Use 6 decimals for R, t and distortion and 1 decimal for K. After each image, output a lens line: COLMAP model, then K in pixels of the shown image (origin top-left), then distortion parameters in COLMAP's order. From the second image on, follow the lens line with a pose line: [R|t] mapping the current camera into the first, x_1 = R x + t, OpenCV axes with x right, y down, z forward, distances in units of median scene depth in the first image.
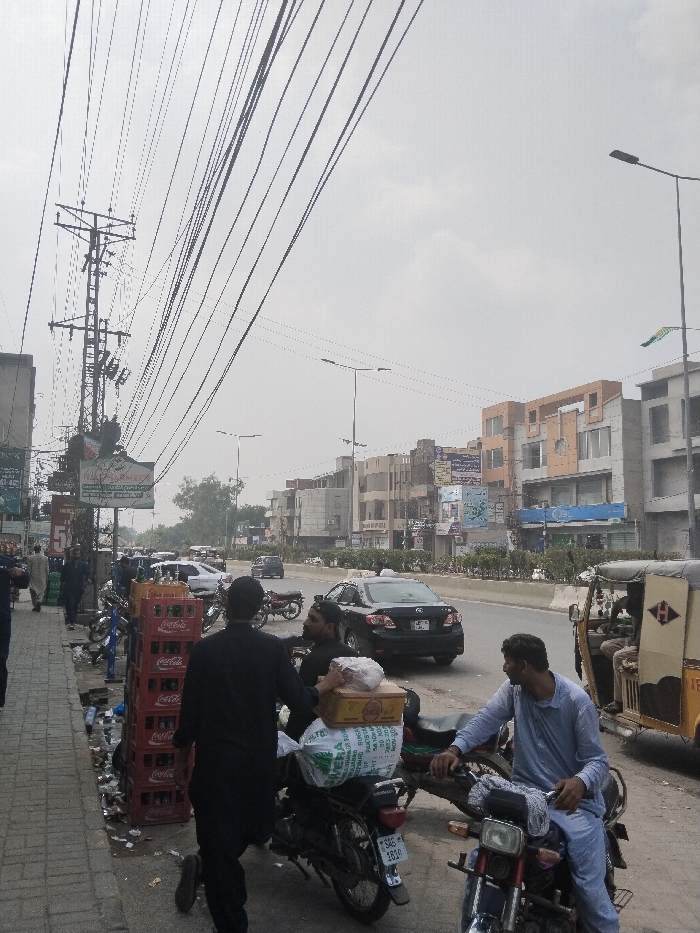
lens RADIAL K [[719.4, 0, 350.0], [0, 719.4, 466.5], [0, 0, 1]] dist [-0.001236, -0.003445]
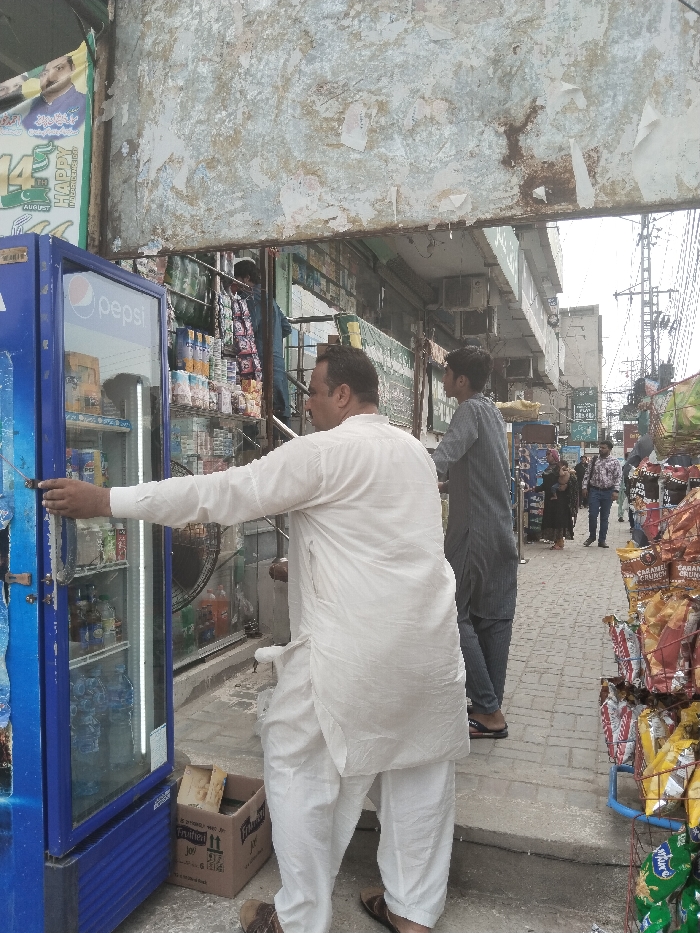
lens RADIAL K [[719.4, 0, 350.0], [0, 719.4, 466.5], [0, 0, 1]] dist [-0.001236, -0.003445]
pose [[0.728993, -0.015476, -0.684347, 0.121575], [0.084100, 0.994195, 0.067104, -0.013686], [0.679336, -0.106472, 0.726063, -0.307569]]
